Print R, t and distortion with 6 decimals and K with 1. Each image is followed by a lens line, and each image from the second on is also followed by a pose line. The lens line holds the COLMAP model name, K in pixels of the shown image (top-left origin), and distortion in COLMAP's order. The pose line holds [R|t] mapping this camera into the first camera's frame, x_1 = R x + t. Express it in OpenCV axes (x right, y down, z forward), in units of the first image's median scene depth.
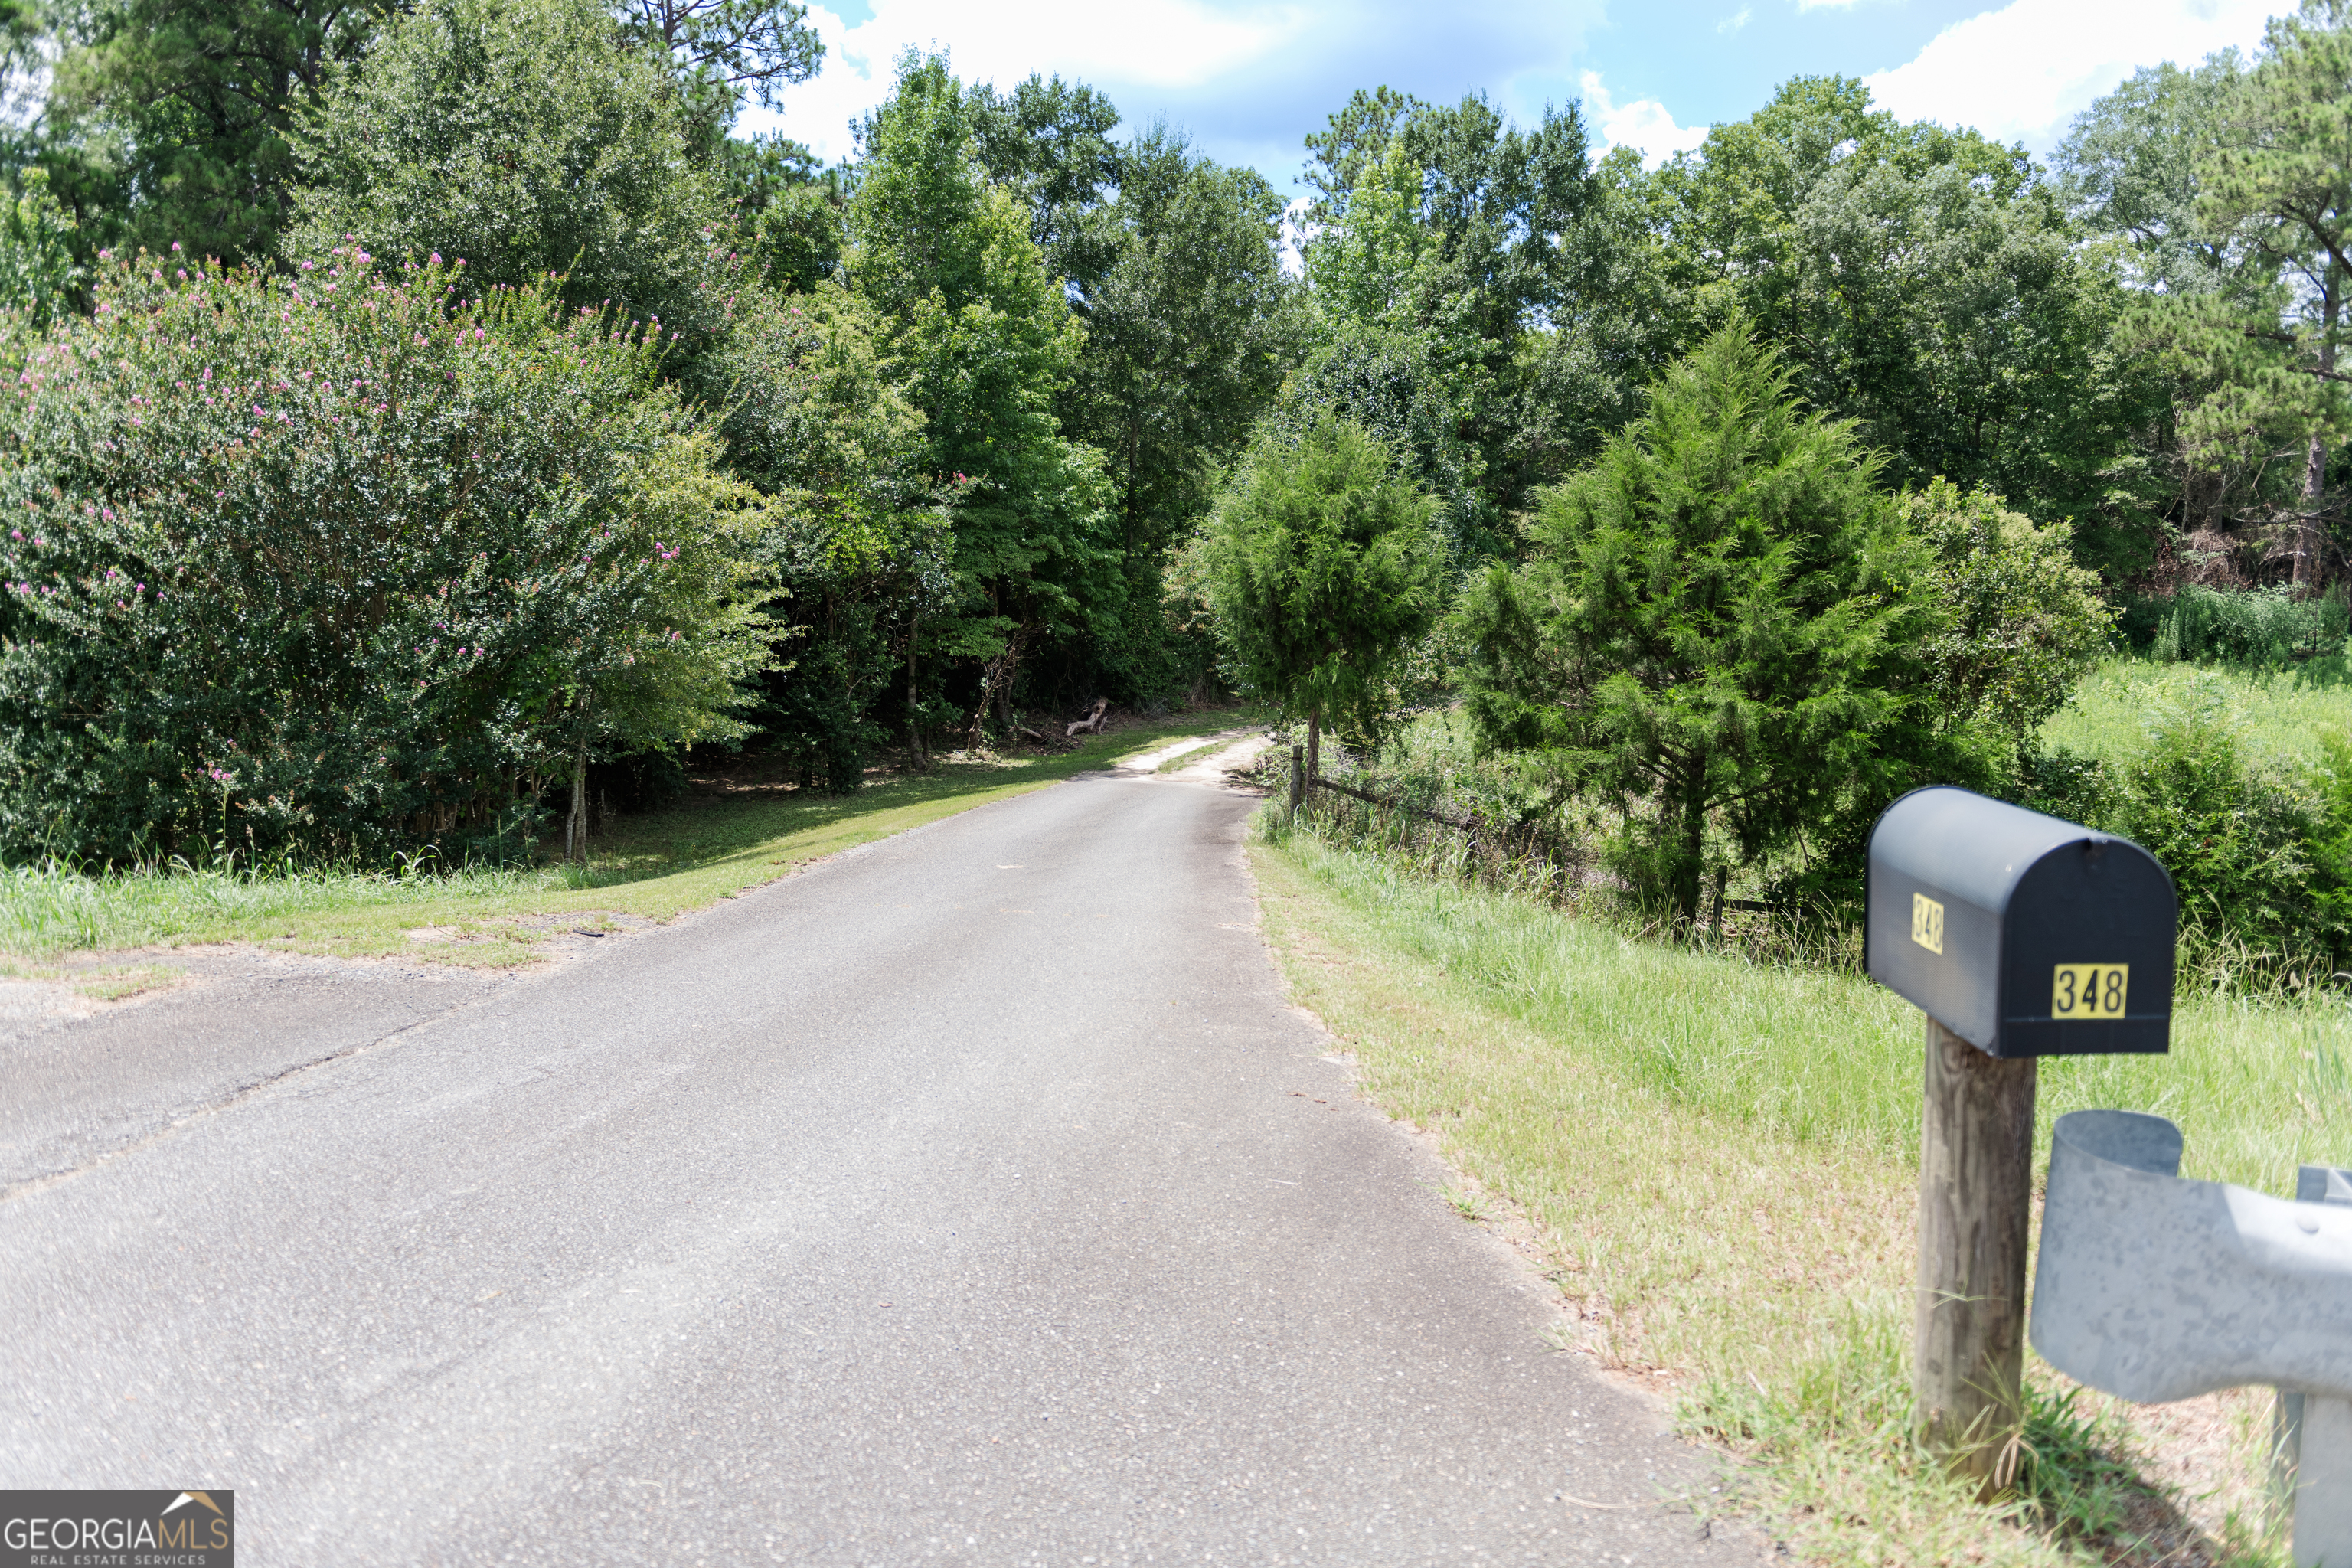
lens RADIAL K [[1670.7, 0, 1175.9], [0, 1670.7, 780.9], [0, 0, 1]] dist [-0.004609, -0.001895]
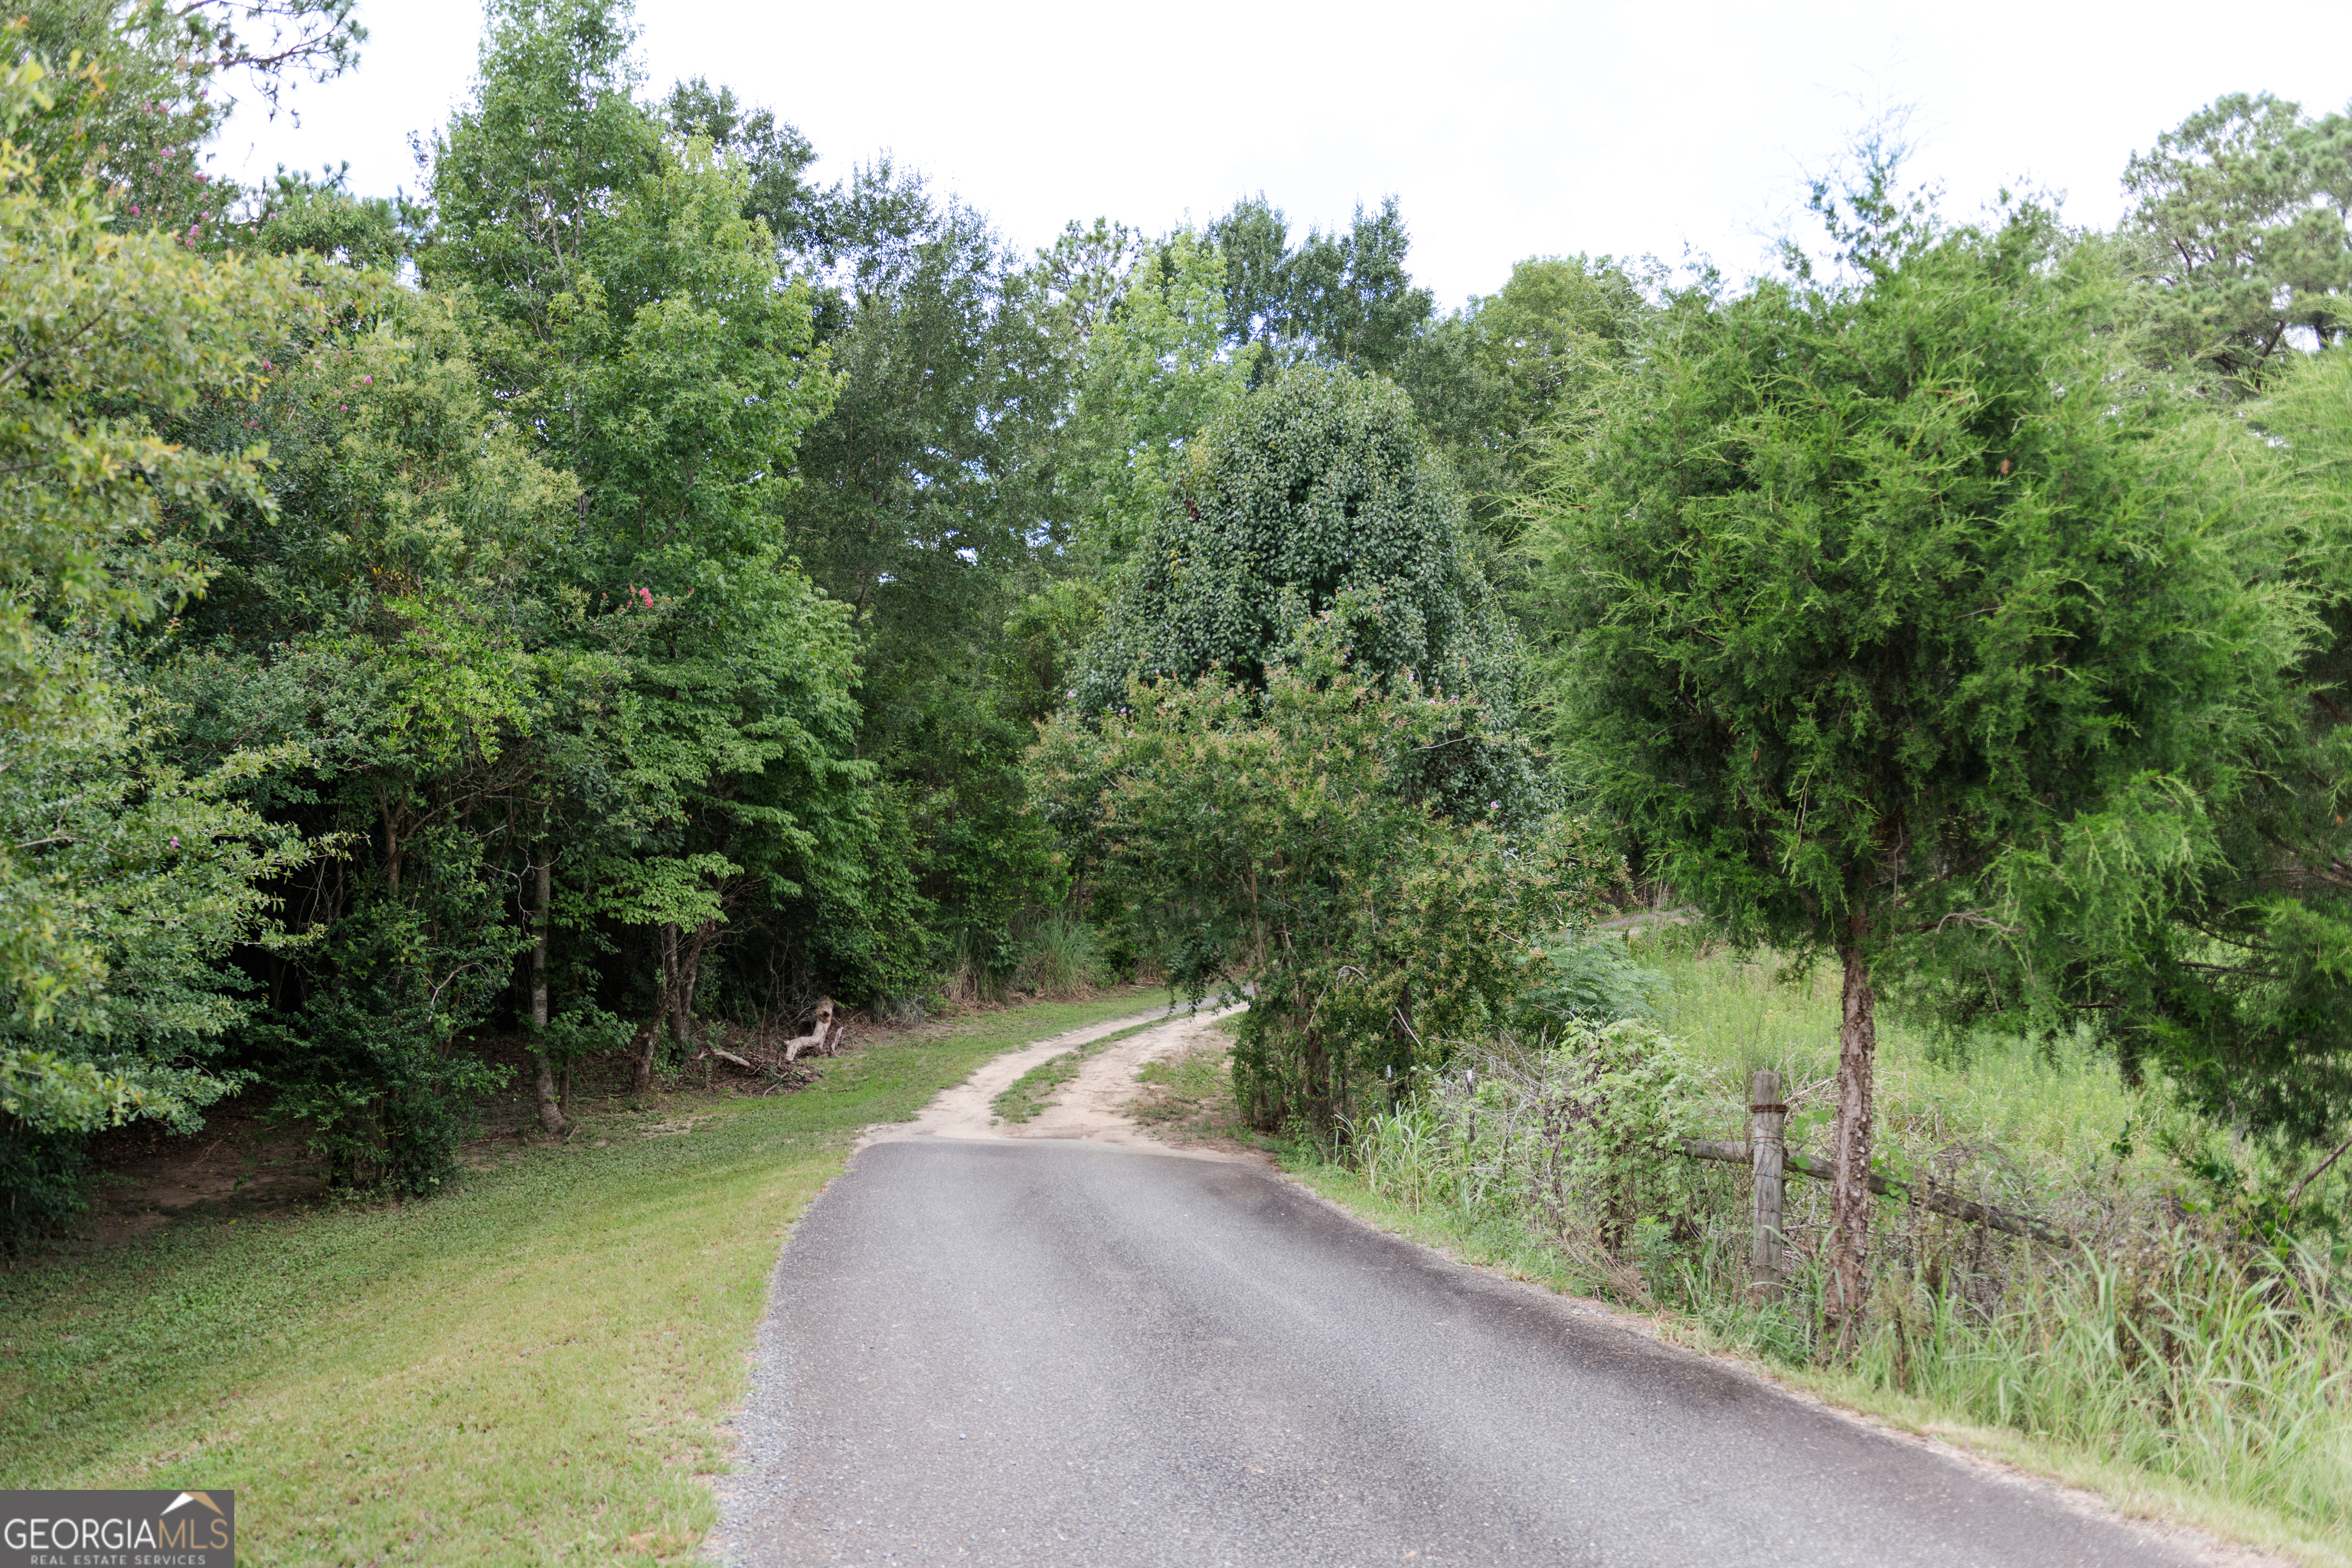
lens RADIAL K [[2091.7, 0, 1175.0], [0, 2091.7, 841.3], [0, 0, 1]] dist [0.003829, 0.006742]
pose [[0.985862, -0.026201, 0.165499, -0.066442], [0.046319, 0.991826, -0.118897, -0.011940], [-0.161031, 0.124882, 0.979017, 0.285708]]
